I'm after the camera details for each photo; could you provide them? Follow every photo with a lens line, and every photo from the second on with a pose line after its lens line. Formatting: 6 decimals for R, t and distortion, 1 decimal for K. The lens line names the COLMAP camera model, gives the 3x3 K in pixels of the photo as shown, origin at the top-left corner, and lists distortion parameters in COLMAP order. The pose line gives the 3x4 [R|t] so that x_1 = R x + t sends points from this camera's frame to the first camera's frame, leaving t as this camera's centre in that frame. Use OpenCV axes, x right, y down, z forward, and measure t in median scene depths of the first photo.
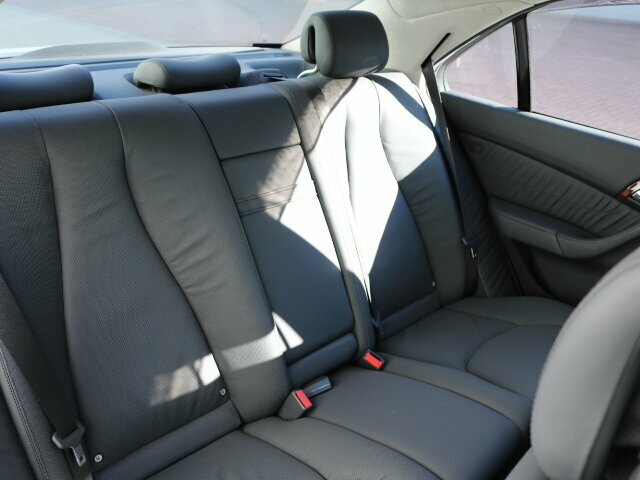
lens RADIAL K [[632.1, 0, 320.0], [0, 632.1, 240.0], [0, 0, 1]] dist [-0.099974, 0.006575]
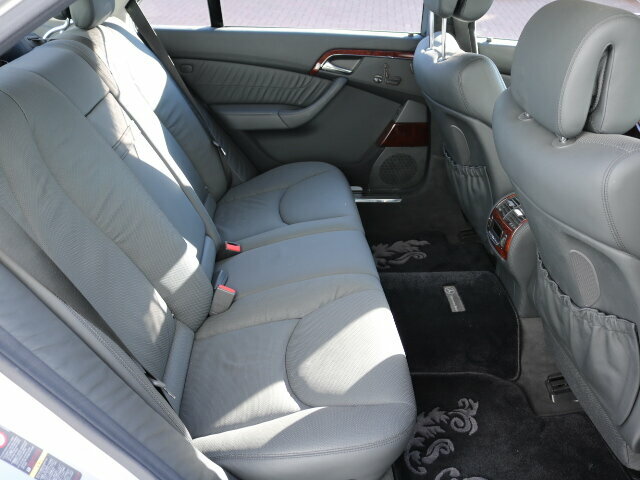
lens RADIAL K [[632.1, 0, 320.0], [0, 632.1, 240.0], [0, 0, 1]] dist [-0.099974, 0.006575]
pose [[0.651577, -0.394395, 0.647997, -0.511692], [0.336641, 0.915834, 0.218910, -0.026881], [-0.679795, 0.075506, 0.729505, 0.004870]]
